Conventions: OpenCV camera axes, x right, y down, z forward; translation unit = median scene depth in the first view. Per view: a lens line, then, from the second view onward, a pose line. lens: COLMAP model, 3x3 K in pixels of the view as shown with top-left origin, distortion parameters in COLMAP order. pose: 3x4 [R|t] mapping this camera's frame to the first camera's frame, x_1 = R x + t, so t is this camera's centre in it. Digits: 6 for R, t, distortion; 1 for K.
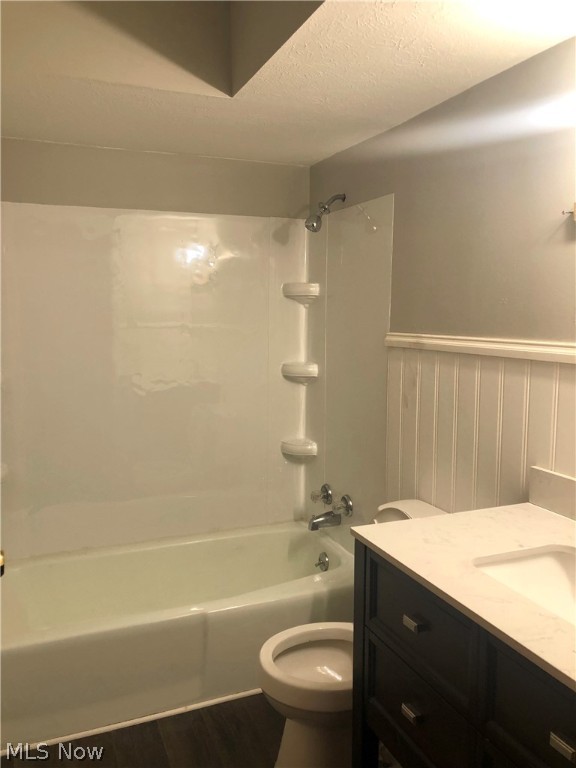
lens RADIAL K [[634.4, 0, 285.9], [0, 634.4, 388.0], [0, 0, 1]] dist [0.044087, -0.006436]
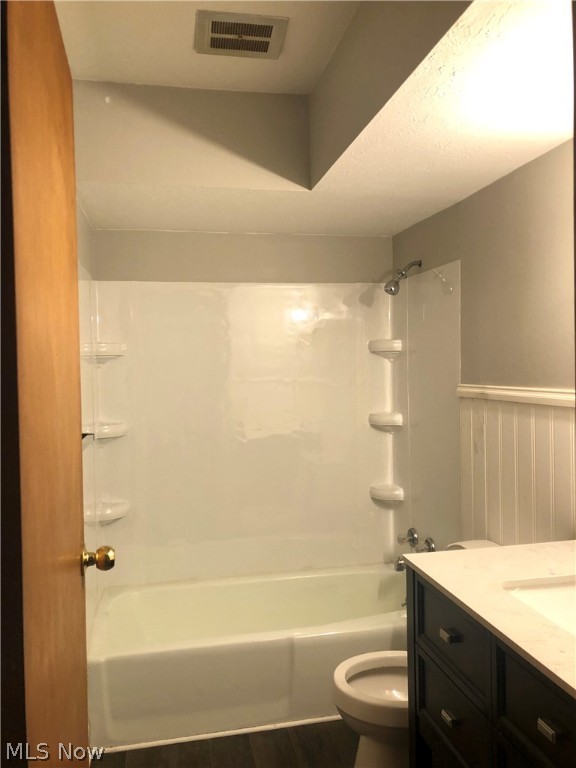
lens RADIAL K [[624.2, 0, 288.0], [0, 624.2, 384.0], [0, 0, 1]] dist [0.003831, -0.011916]
pose [[0.983965, -0.010082, -0.178075, 0.062468], [-0.006124, 0.995903, -0.090224, 0.010639], [0.178255, 0.089867, 0.979872, -0.097784]]
